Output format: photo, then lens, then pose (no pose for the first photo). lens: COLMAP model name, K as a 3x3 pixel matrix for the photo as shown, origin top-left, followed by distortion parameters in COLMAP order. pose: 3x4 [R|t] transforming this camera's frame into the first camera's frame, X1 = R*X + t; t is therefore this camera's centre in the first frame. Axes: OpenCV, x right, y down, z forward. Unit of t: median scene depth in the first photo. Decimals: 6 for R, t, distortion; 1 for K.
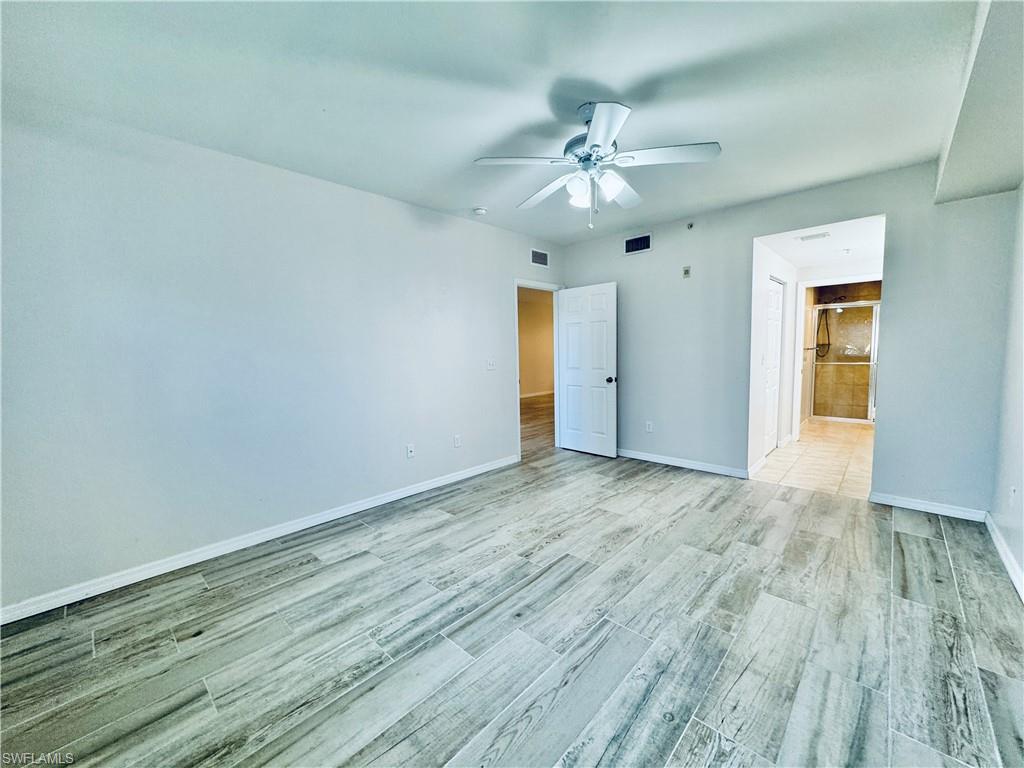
lens RADIAL K [[407.2, 0, 511.9], [0, 407.2, 386.5], [0, 0, 1]] dist [-0.002609, 0.000497]
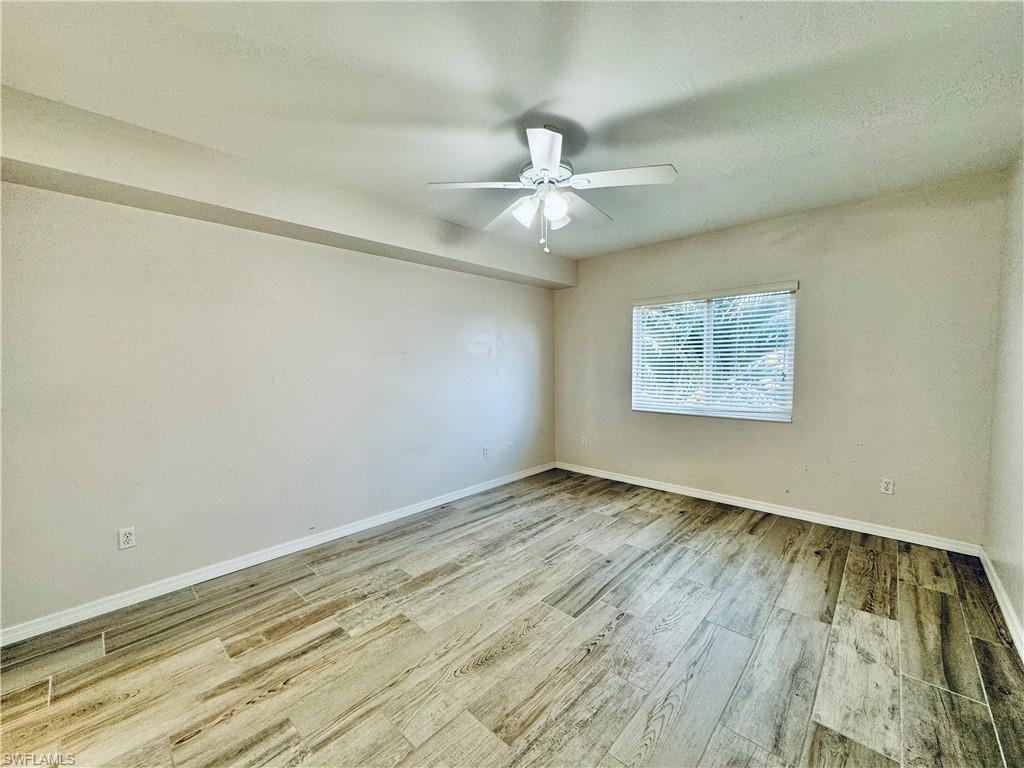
lens RADIAL K [[407.2, 0, 511.9], [0, 407.2, 386.5], [0, 0, 1]] dist [-0.002609, 0.000497]
pose [[-0.999470, 0.032491, 0.001976, 0.263432], [0.032424, 0.988346, 0.148731, -0.205213], [0.002880, 0.148716, -0.988876, 1.855534]]
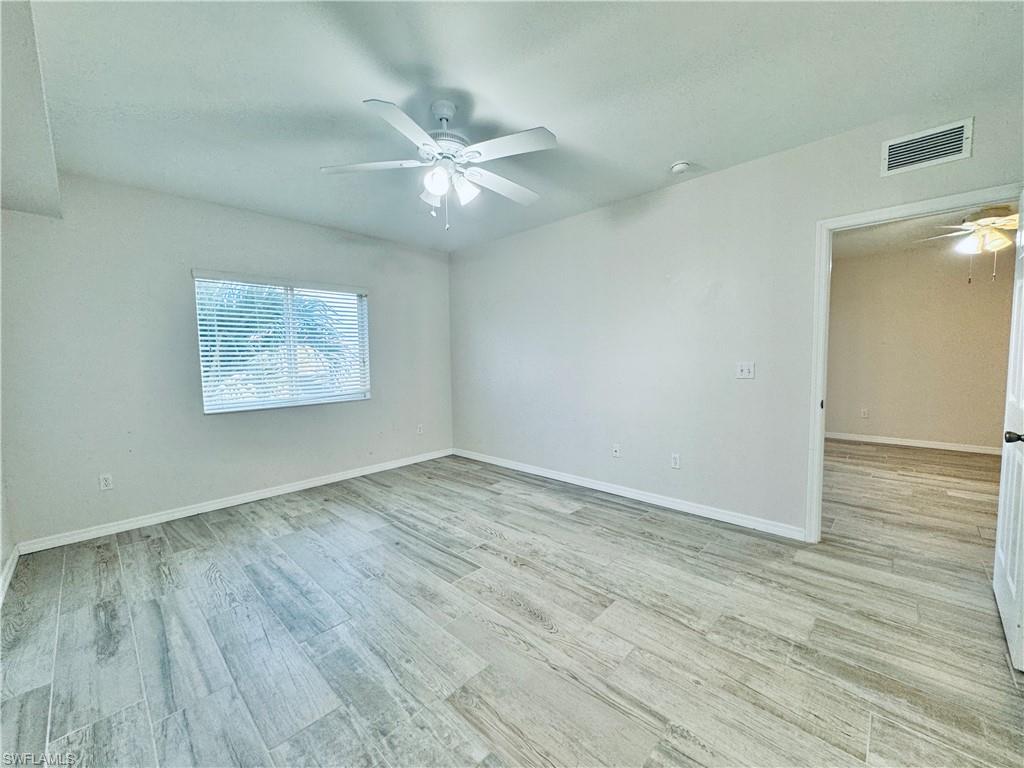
lens RADIAL K [[407.2, 0, 511.9], [0, 407.2, 386.5], [0, 0, 1]] dist [-0.002609, 0.000497]
pose [[-0.007209, 0.097718, -0.995188, 1.100610], [-0.072597, 0.992537, 0.097984, -0.116812], [0.997335, 0.072954, -0.000061, 1.094890]]
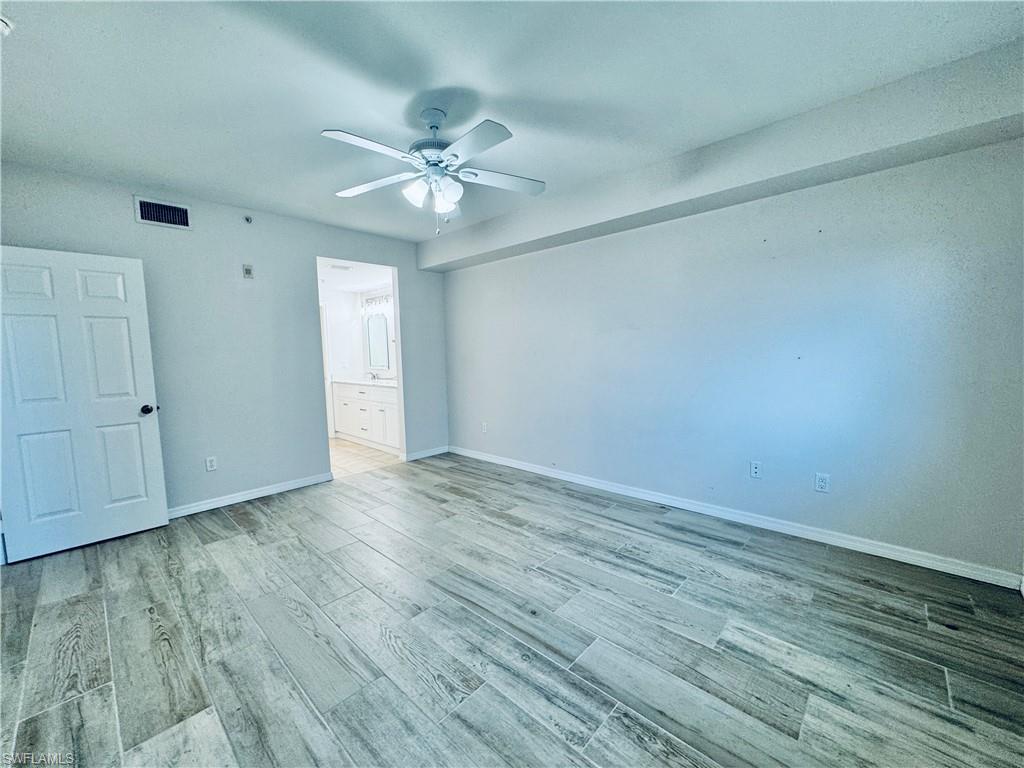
lens RADIAL K [[407.2, 0, 511.9], [0, 407.2, 386.5], [0, 0, 1]] dist [-0.002609, 0.000497]
pose [[-0.002224, -0.069092, 0.997608, -0.773273], [0.114188, 0.991068, 0.068894, -0.059561], [-0.993457, 0.114068, 0.005686, 0.794537]]
